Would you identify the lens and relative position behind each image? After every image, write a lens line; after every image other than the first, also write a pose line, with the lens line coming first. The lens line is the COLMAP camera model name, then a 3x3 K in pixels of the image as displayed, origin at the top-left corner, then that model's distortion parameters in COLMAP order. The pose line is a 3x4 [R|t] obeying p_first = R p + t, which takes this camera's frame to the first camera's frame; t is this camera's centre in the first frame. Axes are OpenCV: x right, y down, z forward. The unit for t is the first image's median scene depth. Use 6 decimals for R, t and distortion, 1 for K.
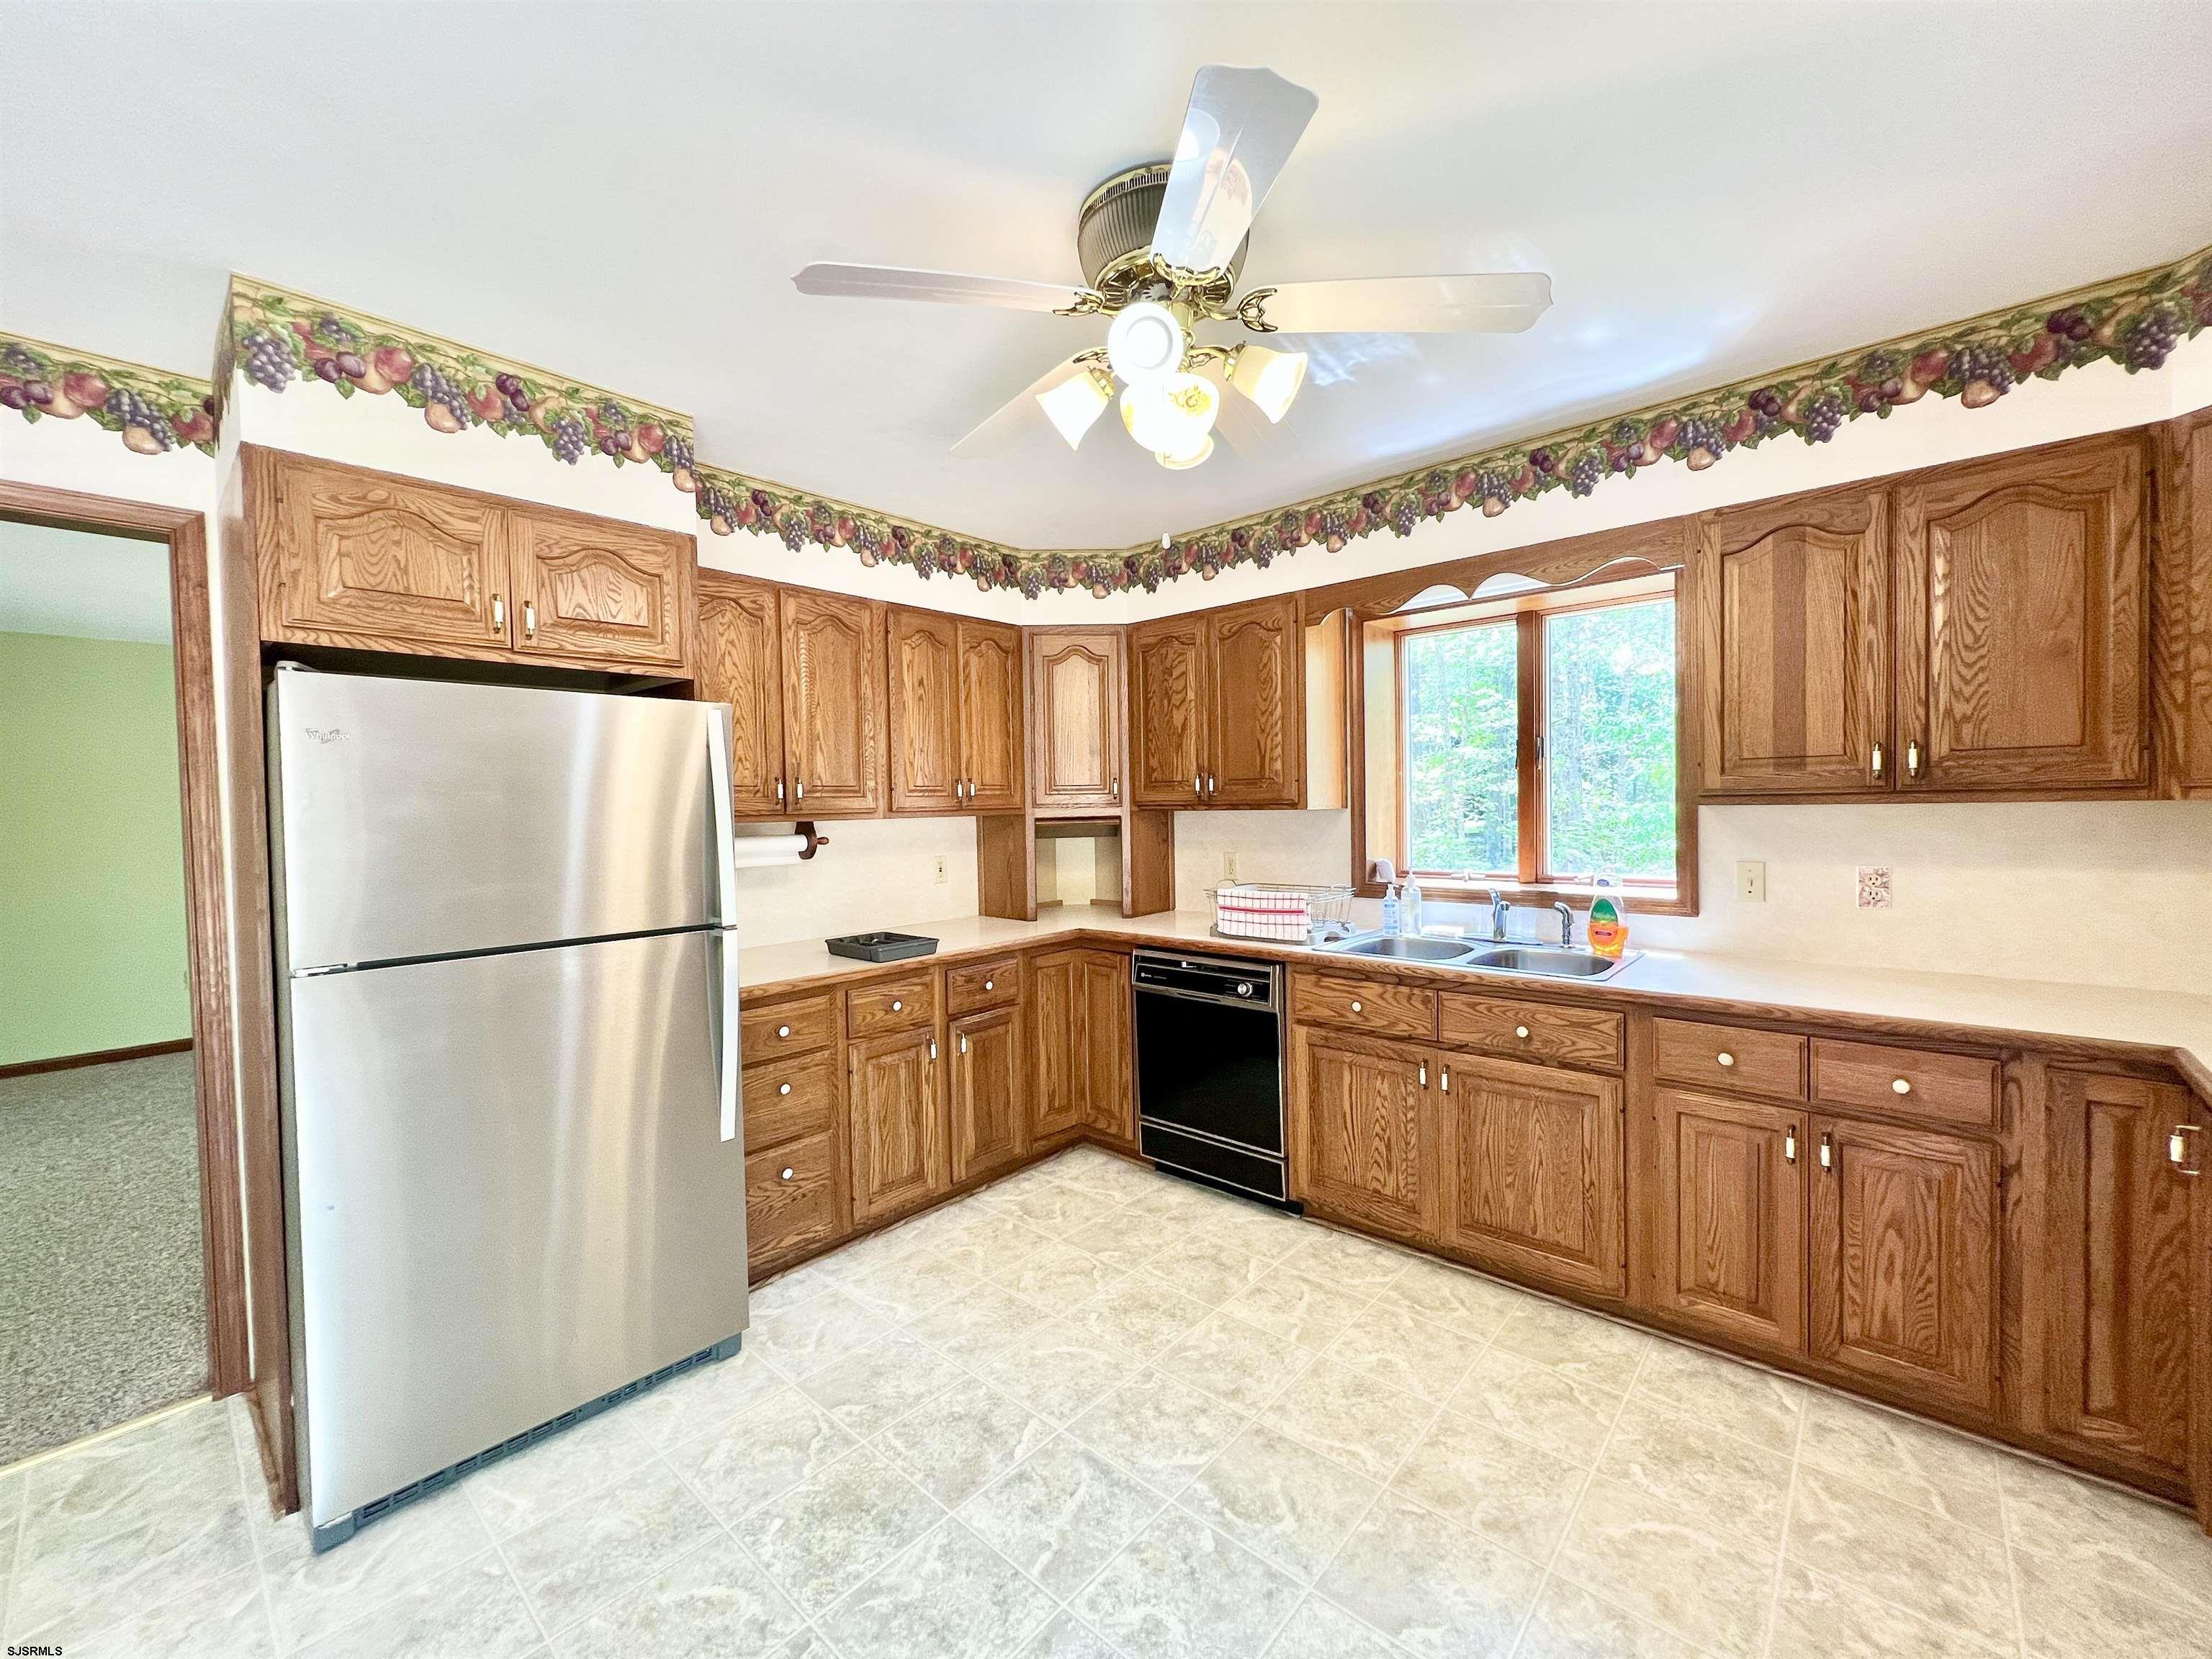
lens RADIAL K [[888.4, 0, 1101.1], [0, 888.4, 826.3], [0, 0, 1]] dist [-0.000831, 0.000168]
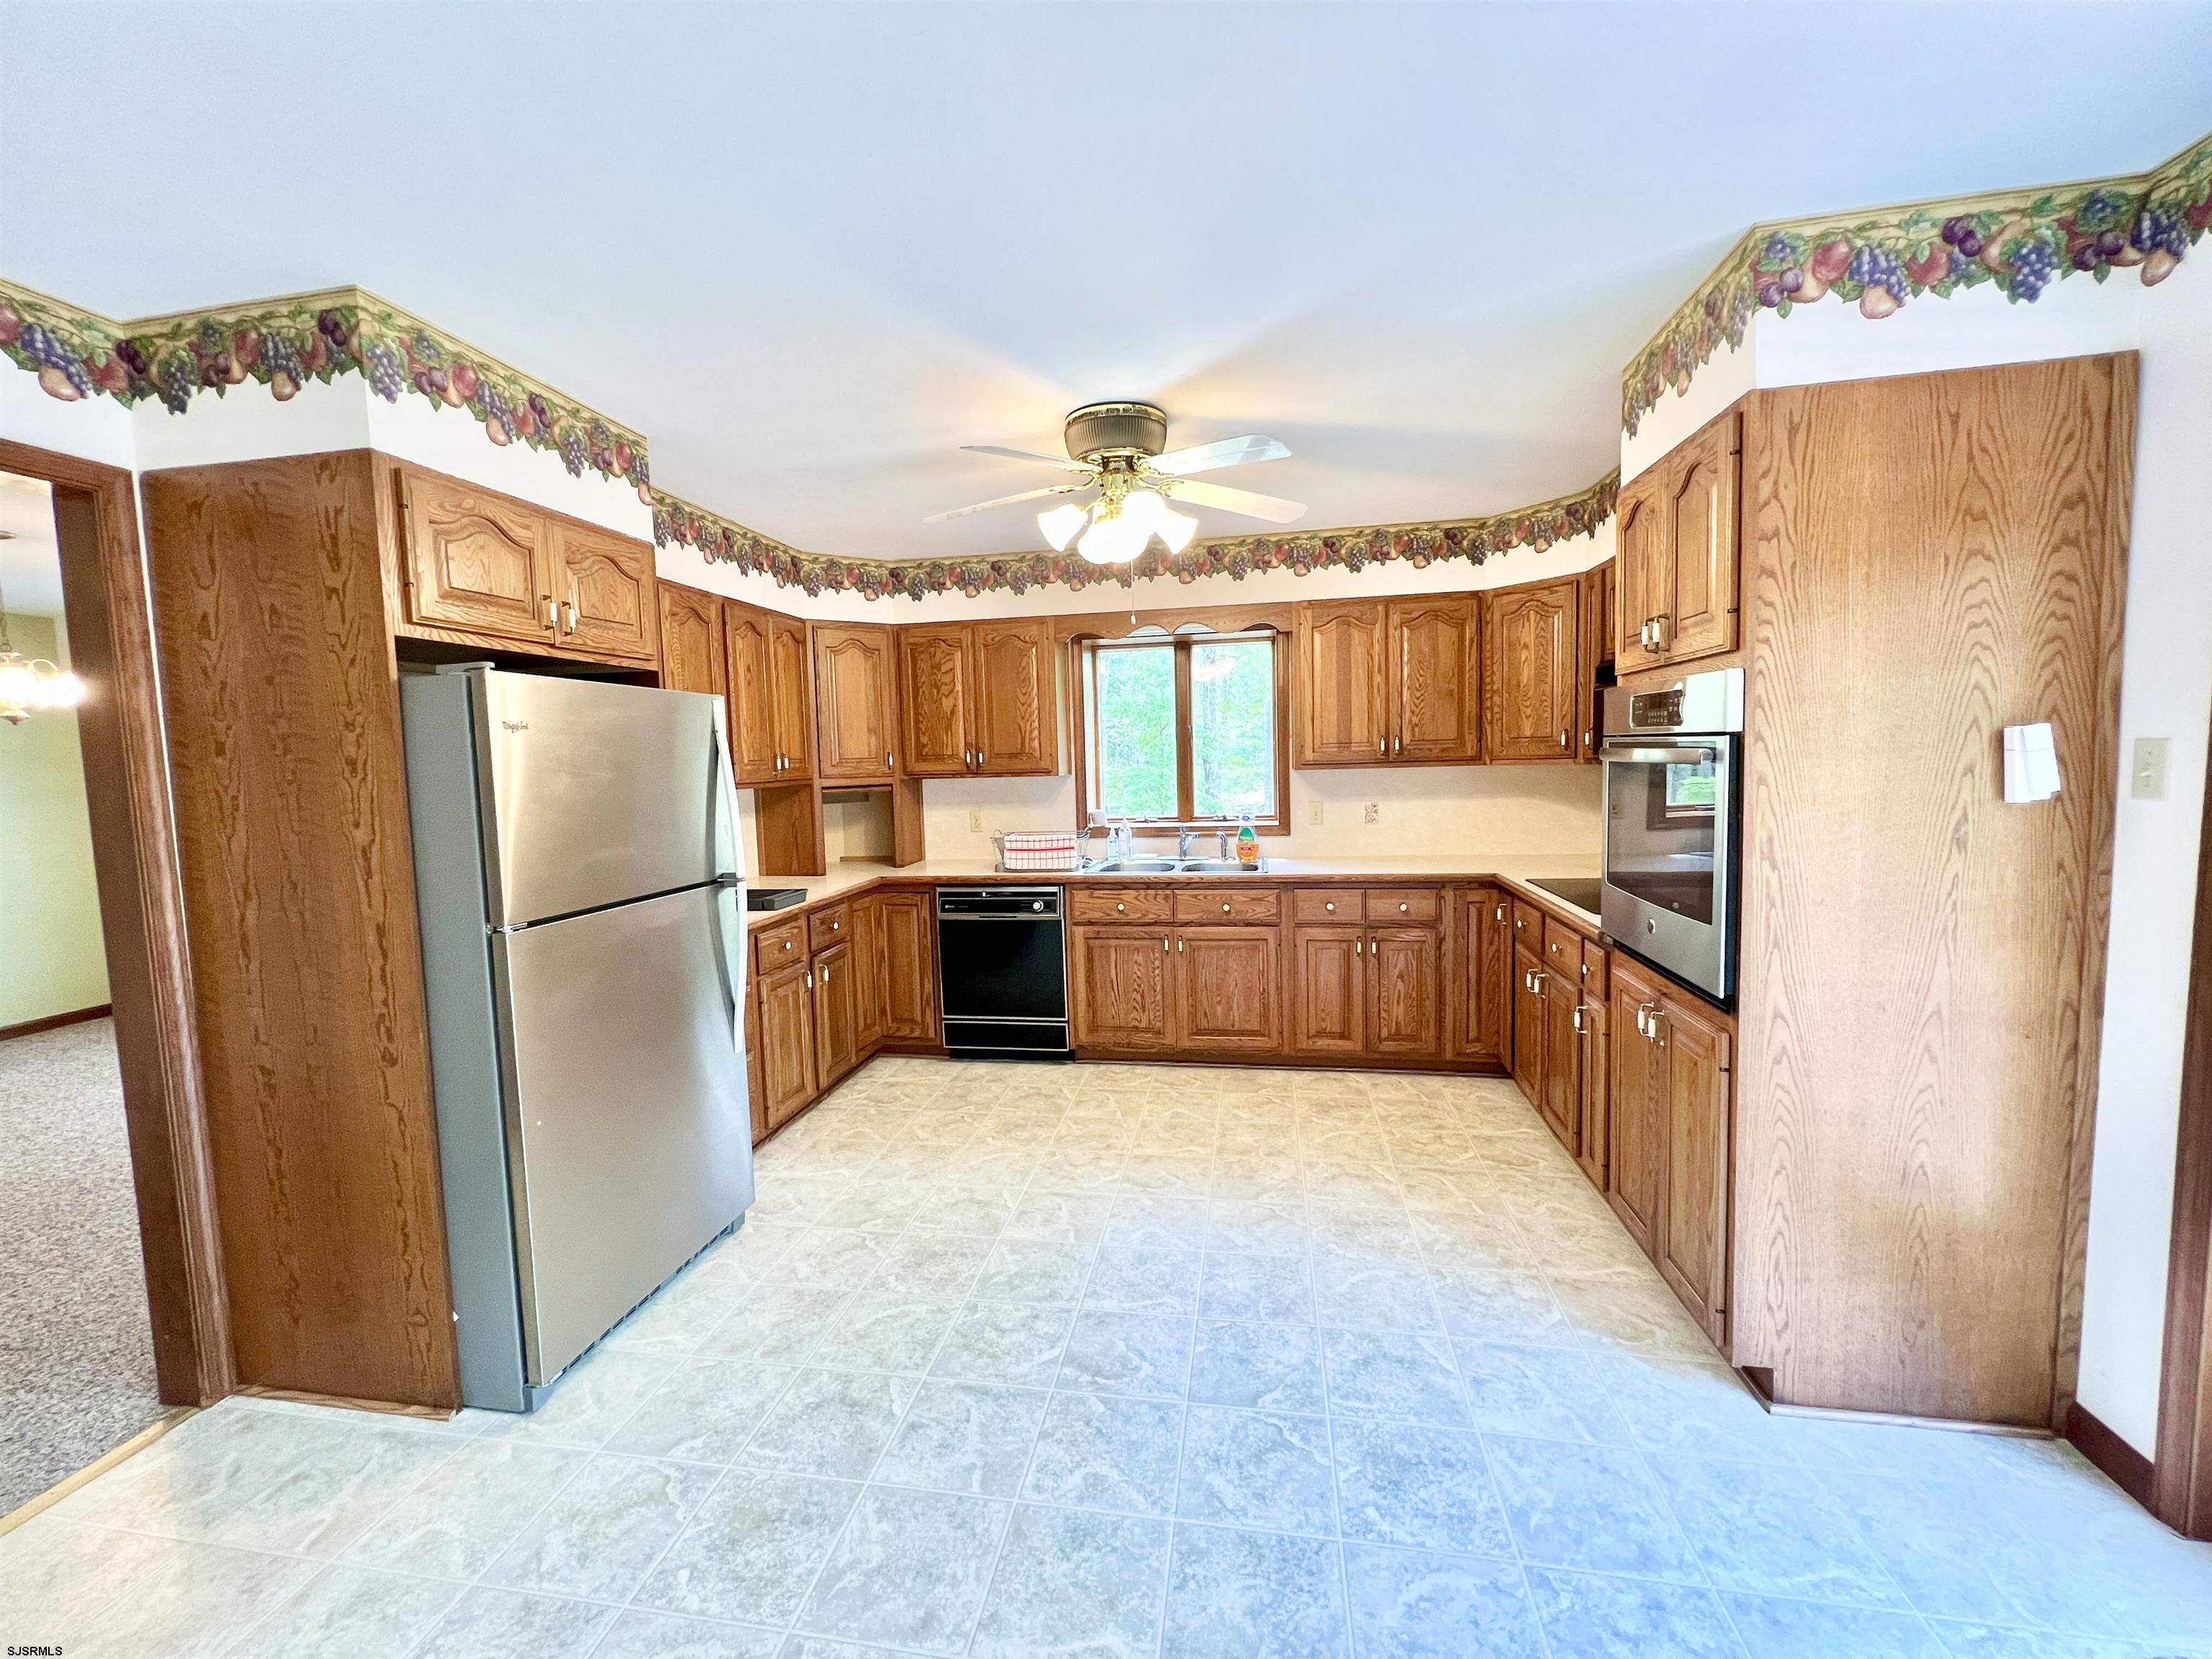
lens RADIAL K [[889.7, 0, 1102.7], [0, 889.7, 826.6], [0, 0, 1]] dist [-0.000552, 0.000196]
pose [[0.849225, -0.046103, 0.526015, -0.521843], [0.025390, 0.998594, 0.046532, -0.003027], [-0.527420, -0.026160, 0.849202, -0.253012]]
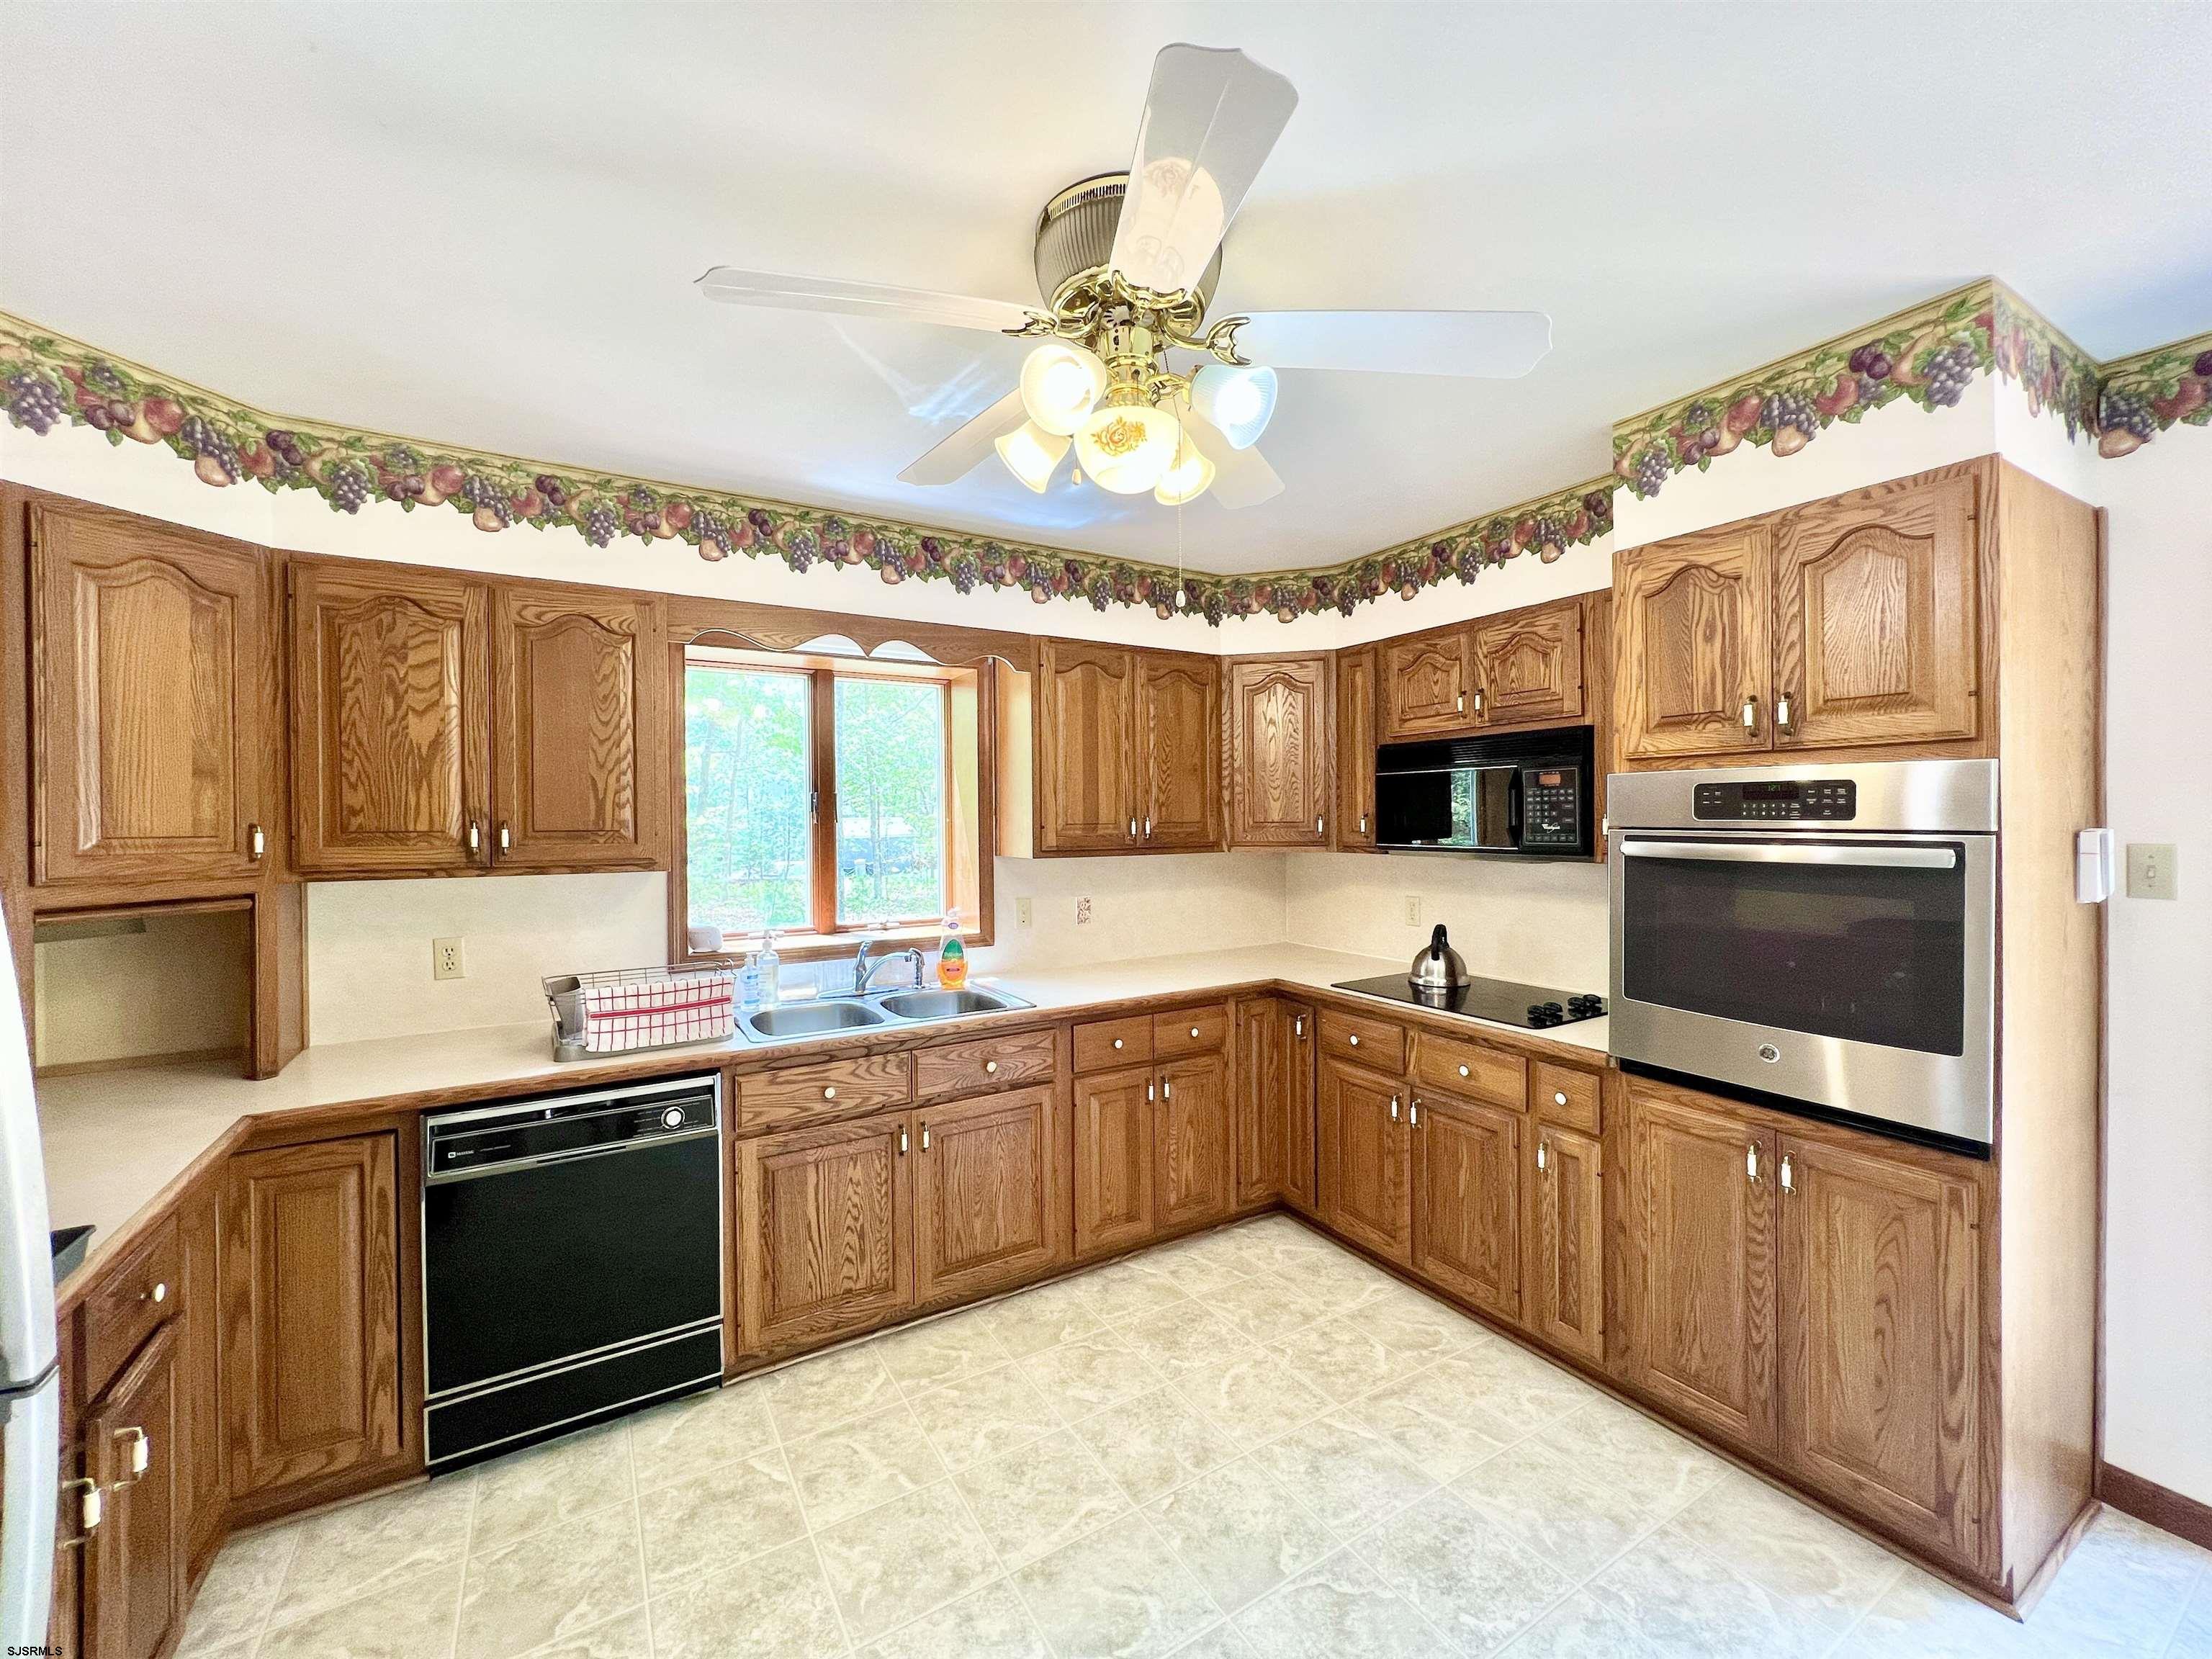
lens RADIAL K [[889.7, 0, 1102.7], [0, 889.7, 826.6], [0, 0, 1]] dist [-0.000552, 0.000196]
pose [[0.289750, 0.008793, 0.957062, -0.488183], [0.026497, 0.999501, -0.017205, -0.040563], [-0.956736, 0.030345, 0.289372, 0.475499]]
